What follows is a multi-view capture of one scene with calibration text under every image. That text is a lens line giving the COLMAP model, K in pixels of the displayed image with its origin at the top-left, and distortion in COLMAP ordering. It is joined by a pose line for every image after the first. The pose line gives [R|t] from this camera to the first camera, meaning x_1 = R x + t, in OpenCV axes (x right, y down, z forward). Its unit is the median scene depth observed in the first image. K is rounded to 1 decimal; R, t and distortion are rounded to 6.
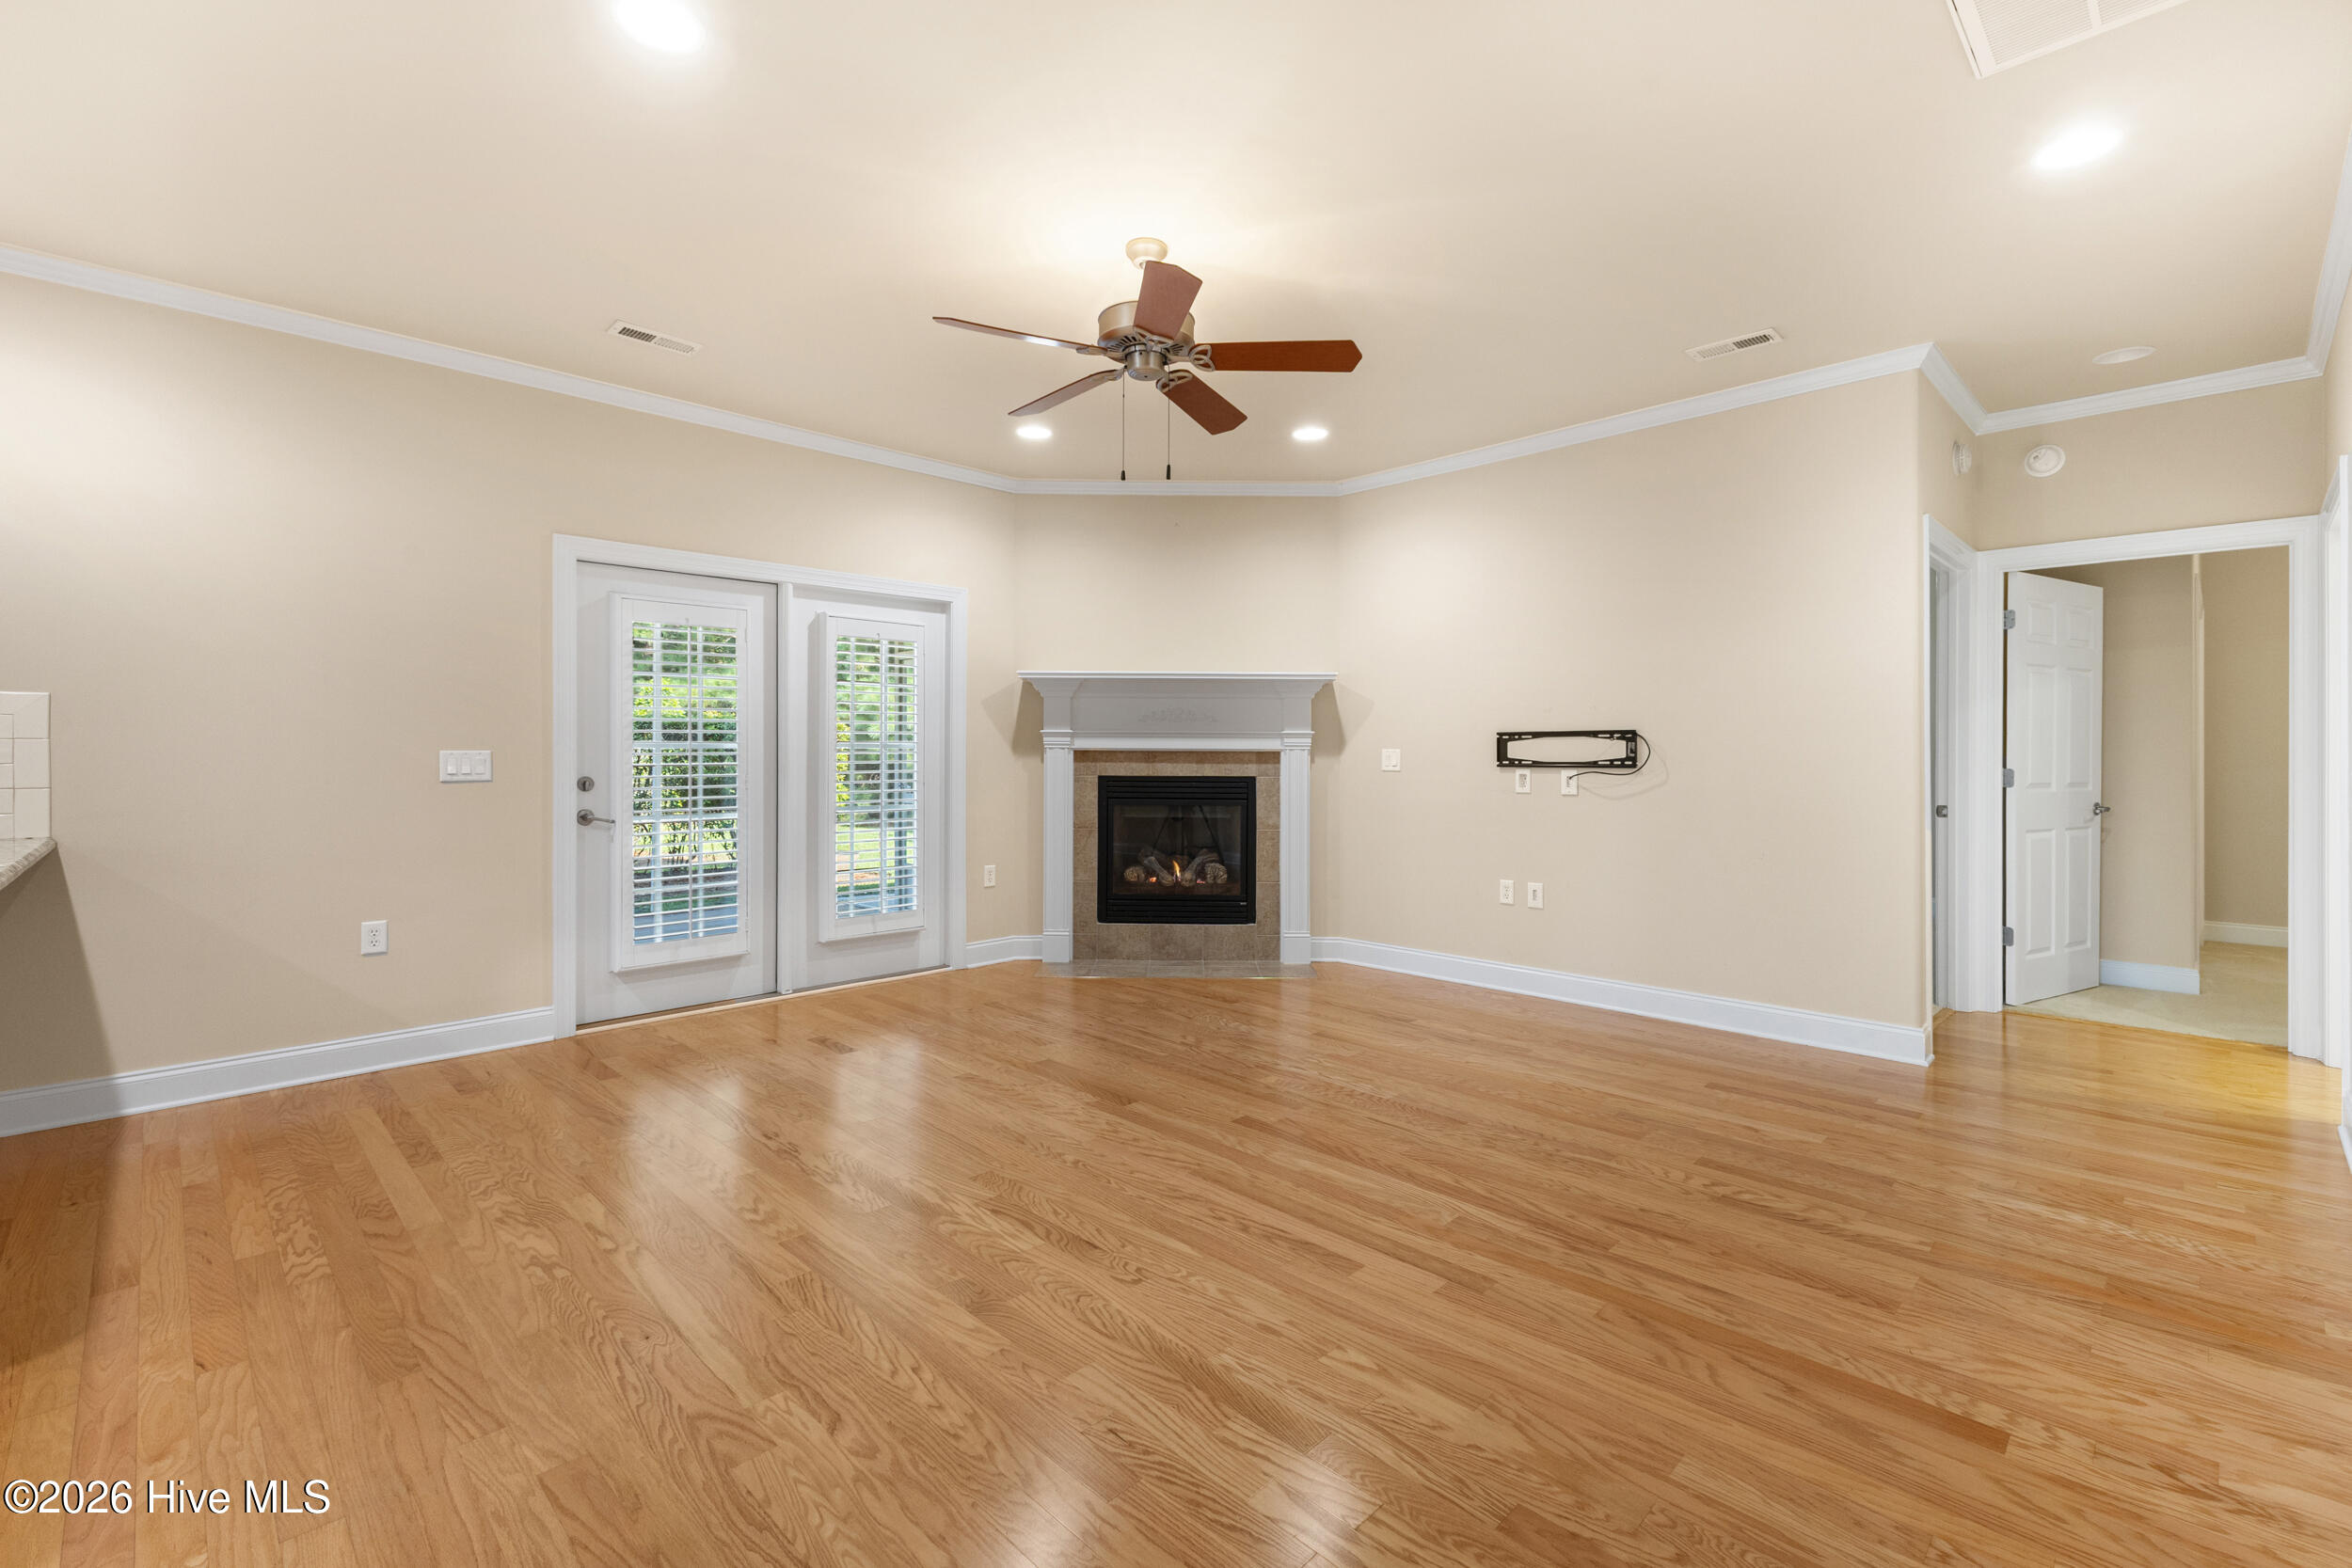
lens RADIAL K [[1029.5, 0, 1182.6], [0, 1029.5, 751.6], [0, 0, 1]] dist [0.008010, -0.000937]
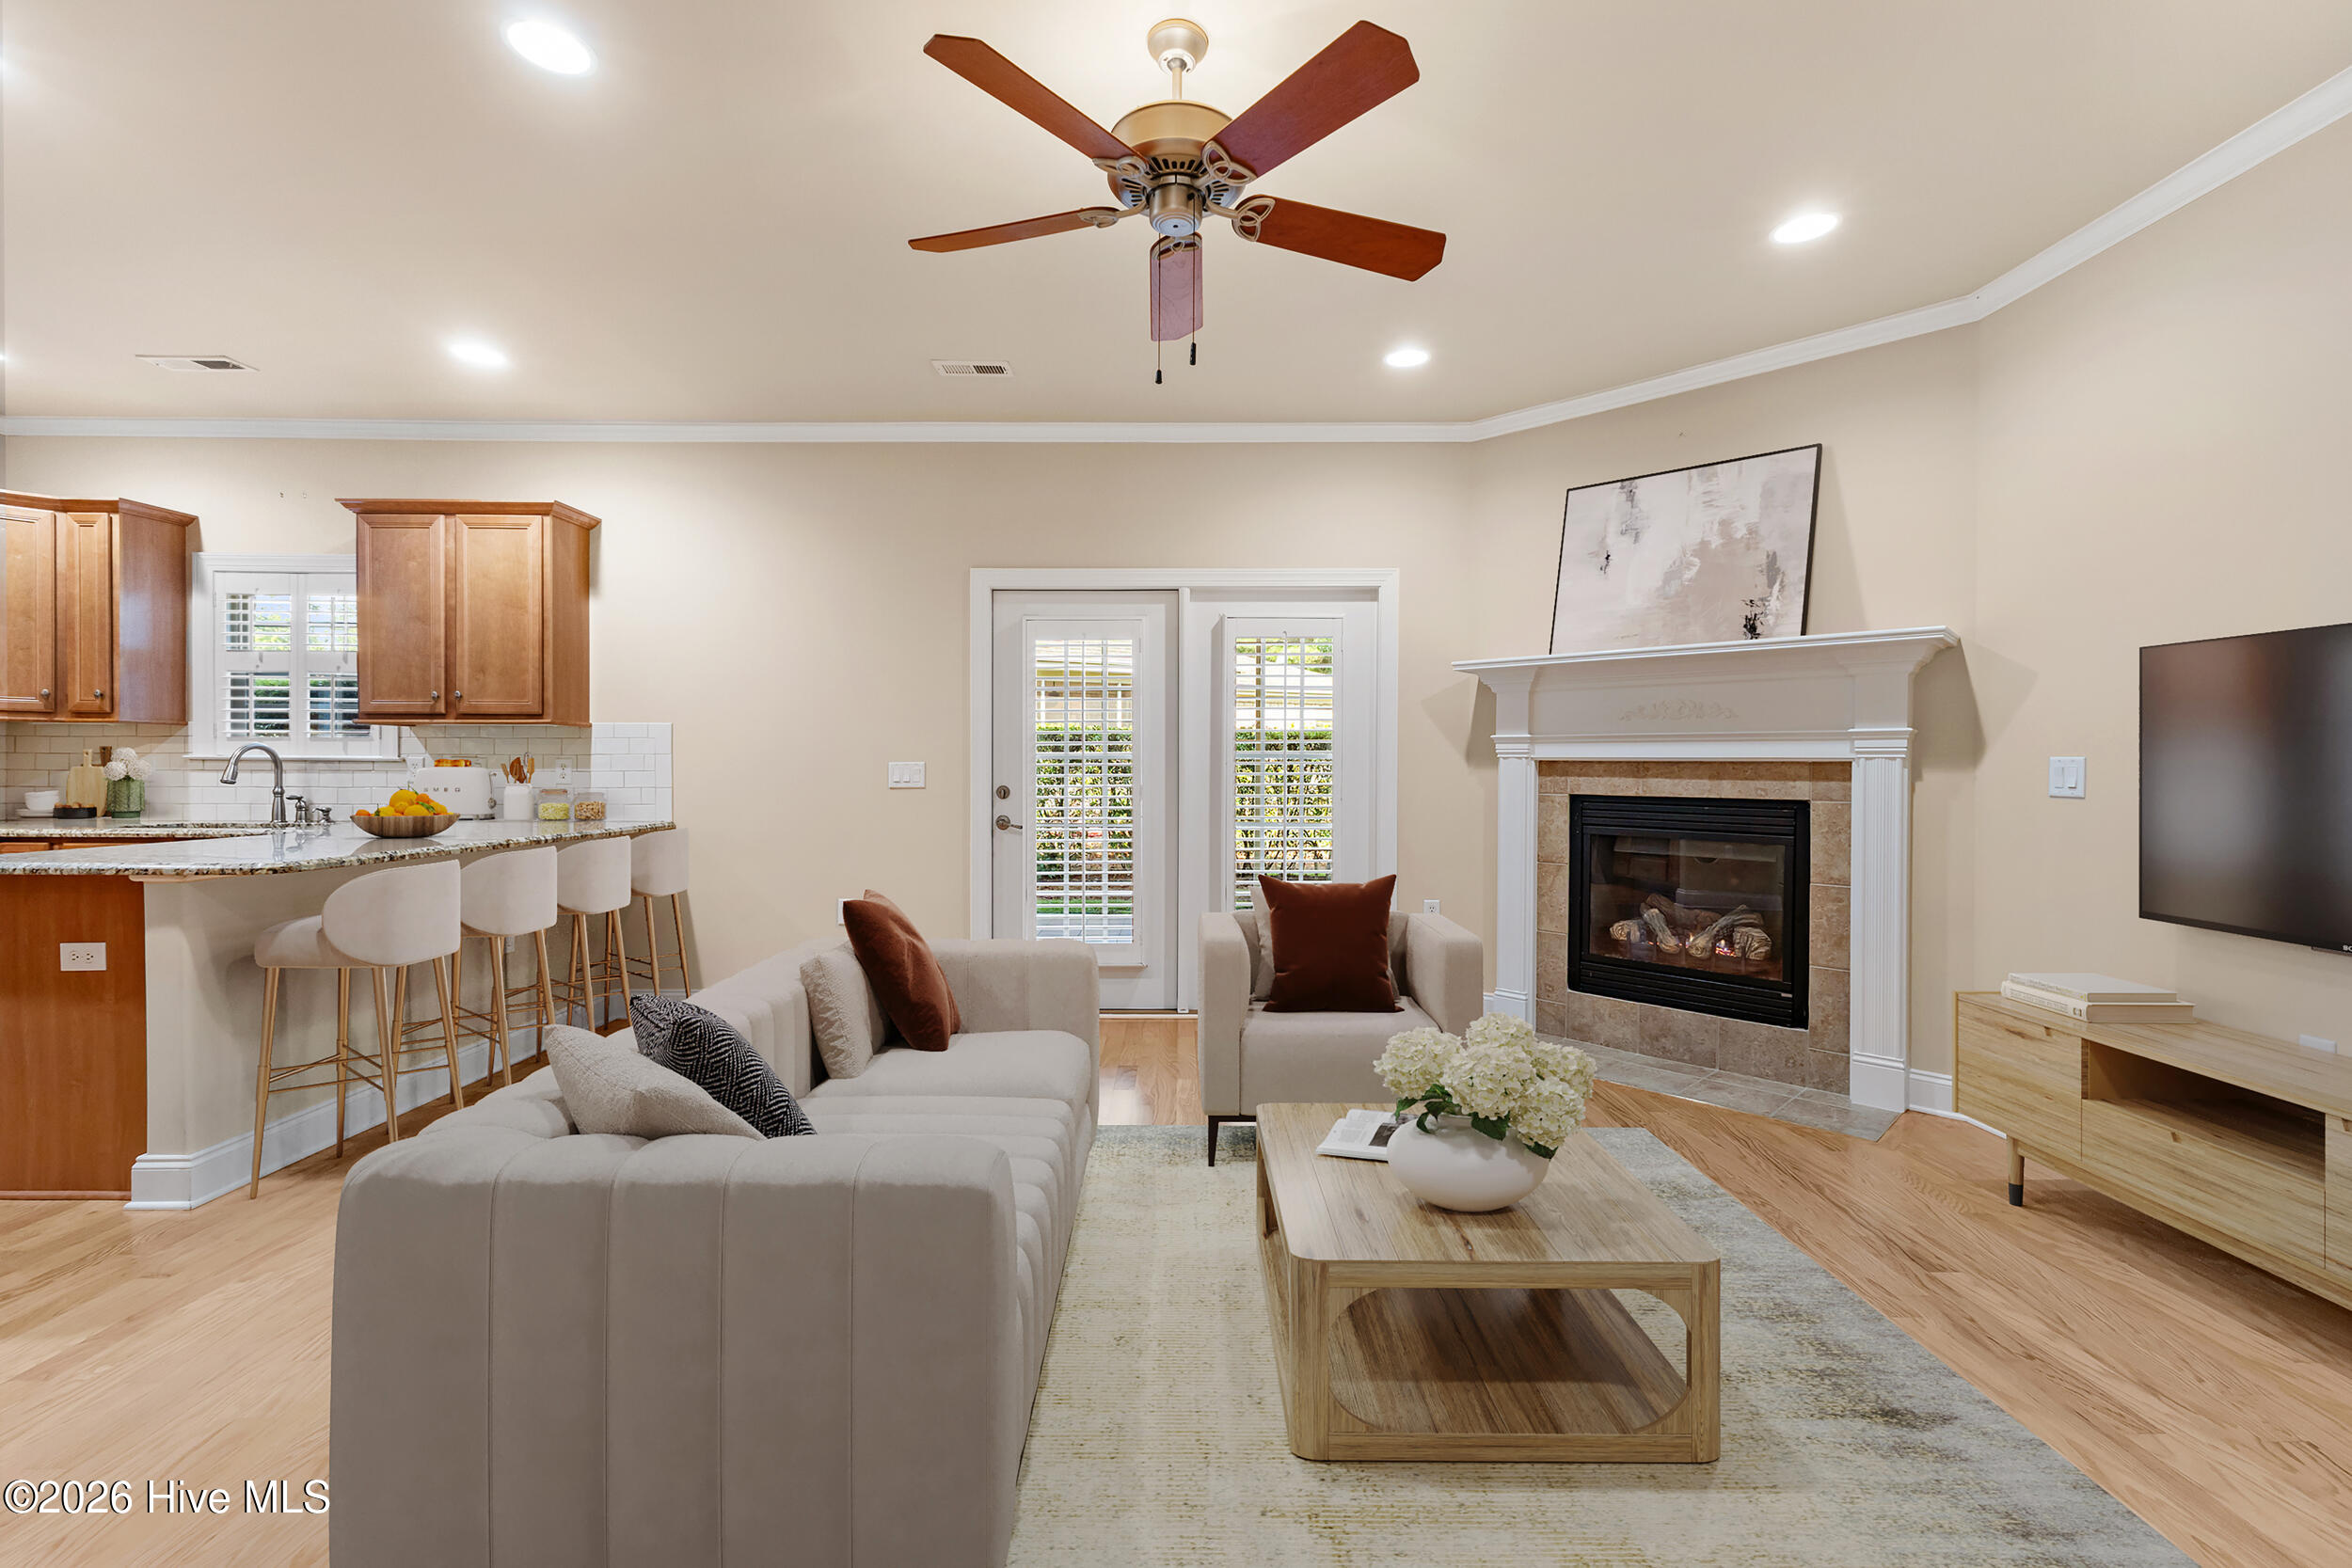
lens RADIAL K [[1018.5, 0, 1179.4], [0, 1018.5, 774.3], [0, 0, 1]] dist [0.005023, 0.000007]
pose [[0.704823, 0.008593, -0.709331, 0.252086], [0.000320, 0.999923, 0.012431, -0.000660], [0.709383, -0.008989, 0.704766, 0.280460]]
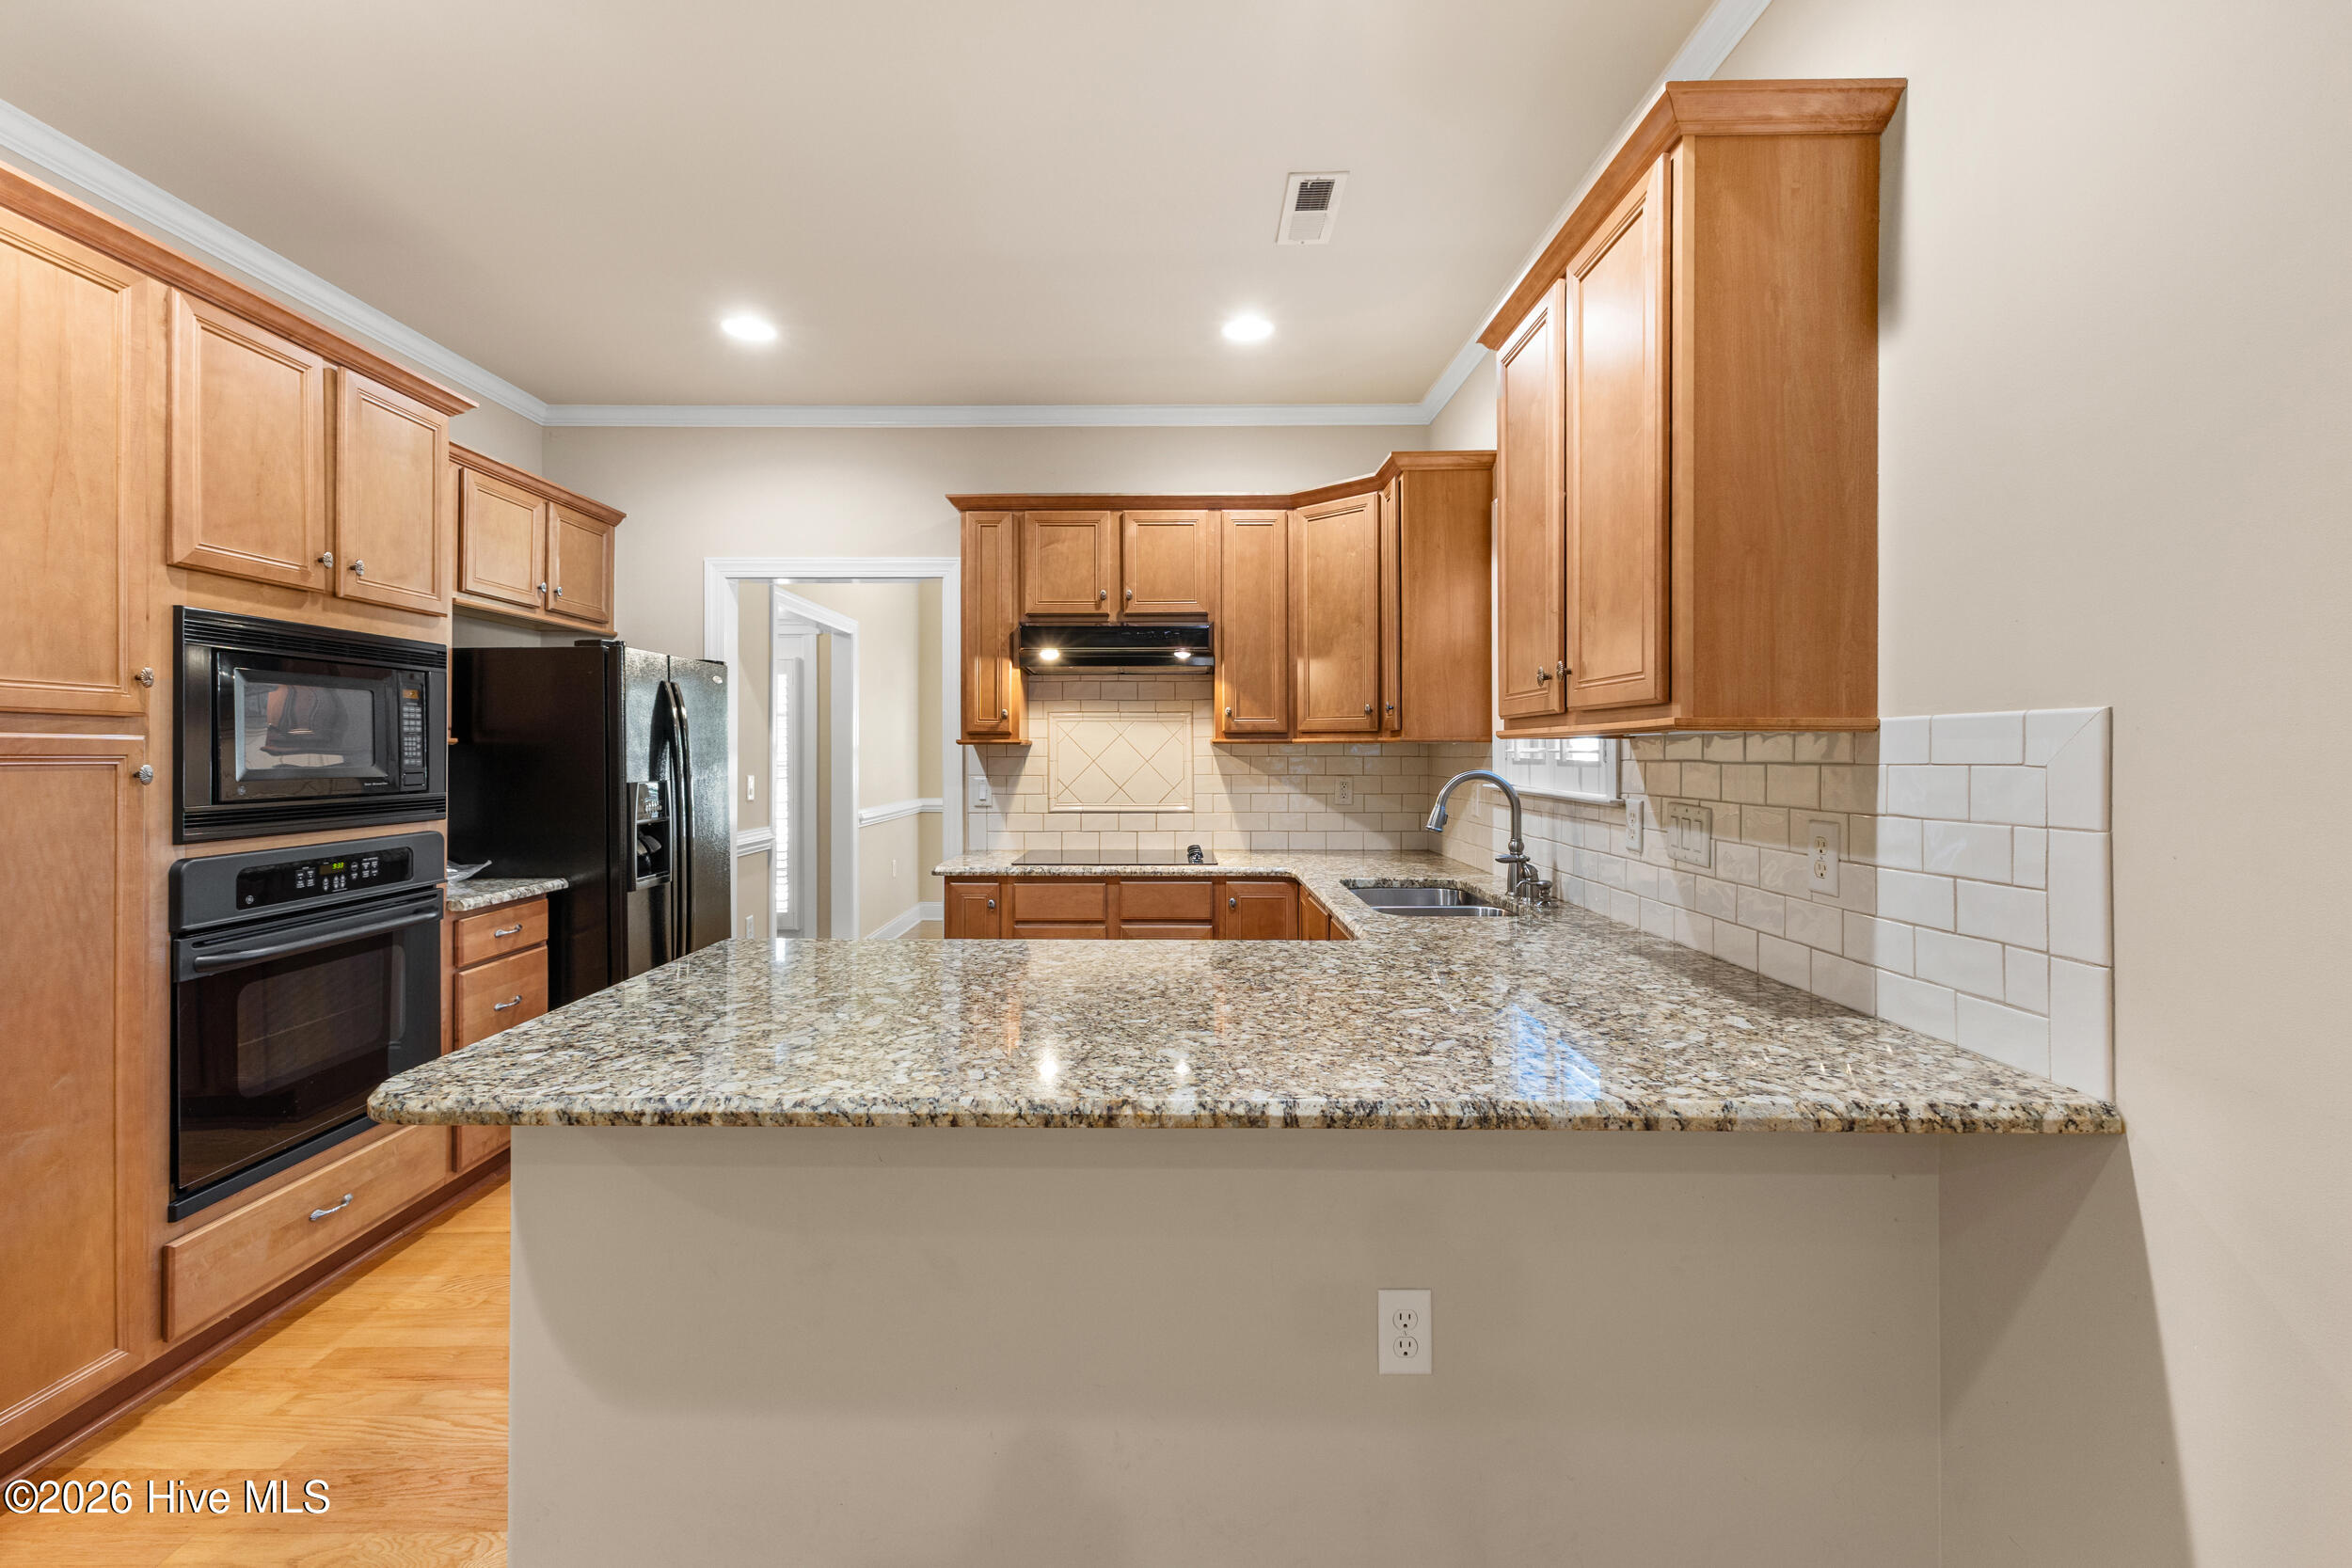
lens RADIAL K [[1029.5, 0, 1182.6], [0, 1029.5, 751.6], [0, 0, 1]] dist [0.008010, -0.000937]
pose [[-0.701217, -0.001389, -0.712947, -0.345697], [0.002776, 0.999985, -0.004679, -0.022592], [0.712943, -0.005260, -0.701203, 0.586415]]
